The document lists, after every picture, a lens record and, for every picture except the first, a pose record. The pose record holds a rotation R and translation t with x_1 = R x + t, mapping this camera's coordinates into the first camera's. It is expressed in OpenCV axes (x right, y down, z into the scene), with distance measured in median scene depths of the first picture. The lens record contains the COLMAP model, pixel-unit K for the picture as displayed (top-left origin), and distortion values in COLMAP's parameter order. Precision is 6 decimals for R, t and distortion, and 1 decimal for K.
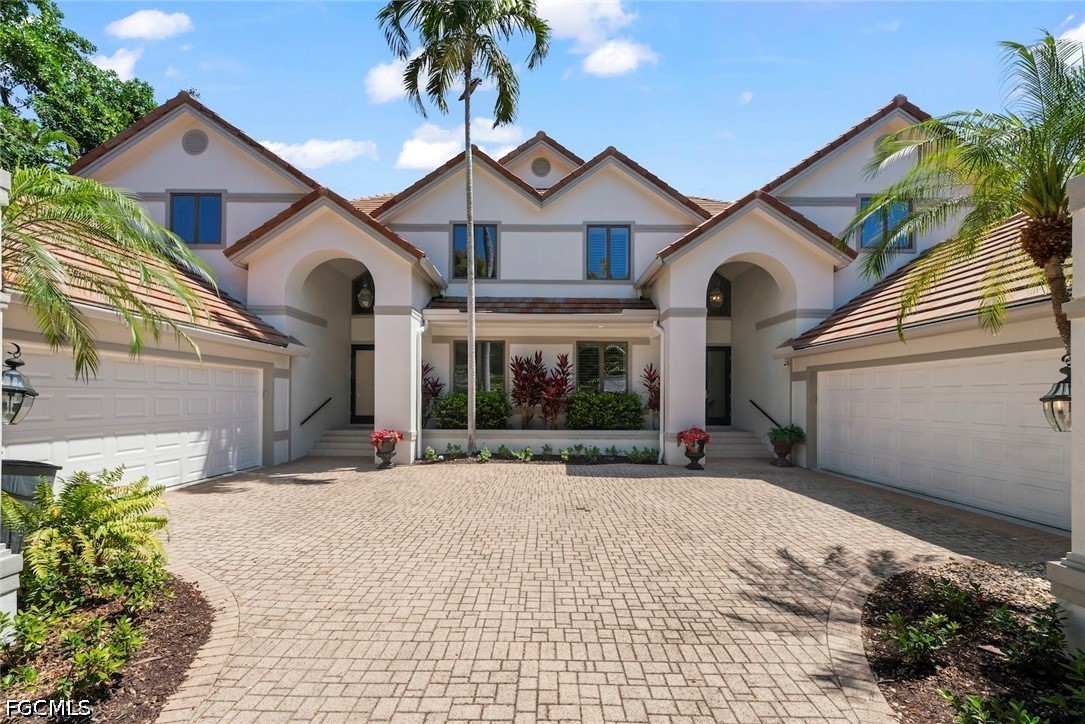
lens RADIAL K [[438.7, 0, 542.1], [0, 438.7, 398.2], [0, 0, 1]] dist [0.001217, 0.000131]
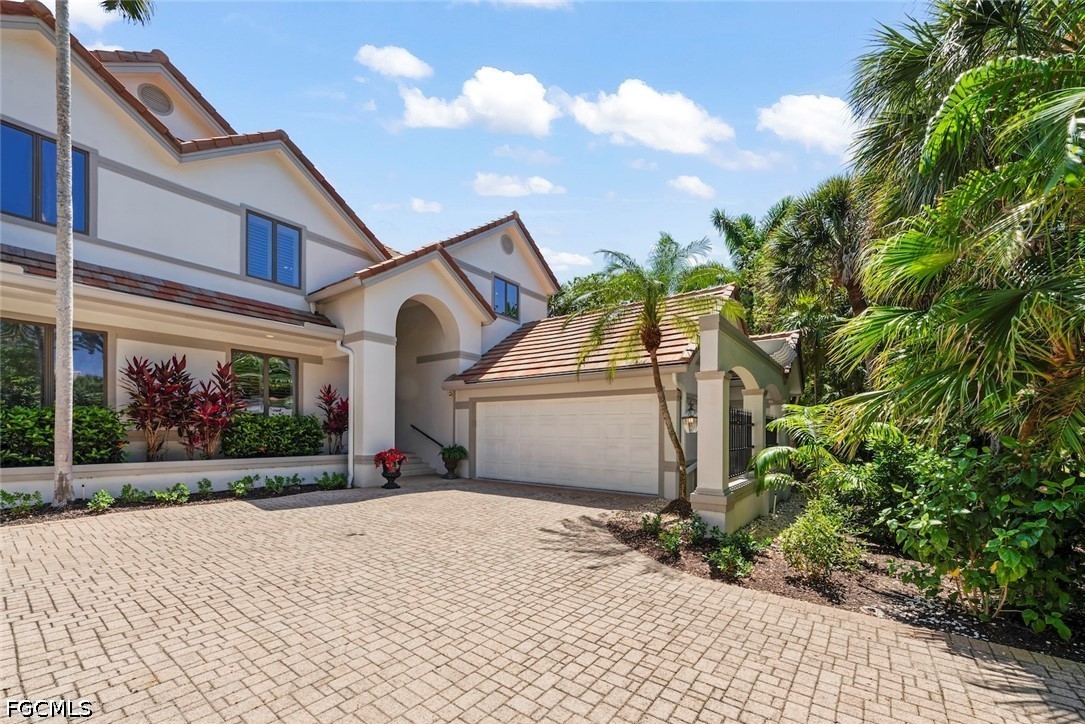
lens RADIAL K [[430.2, 0, 541.9], [0, 430.2, 431.7], [0, 0, 1]] dist [0.000277, -0.000001]
pose [[0.605658, -0.000694, 0.795725, -0.237233], [-0.005114, 0.999976, 0.004764, 0.017168], [-0.795709, -0.006955, 0.605639, 0.080643]]
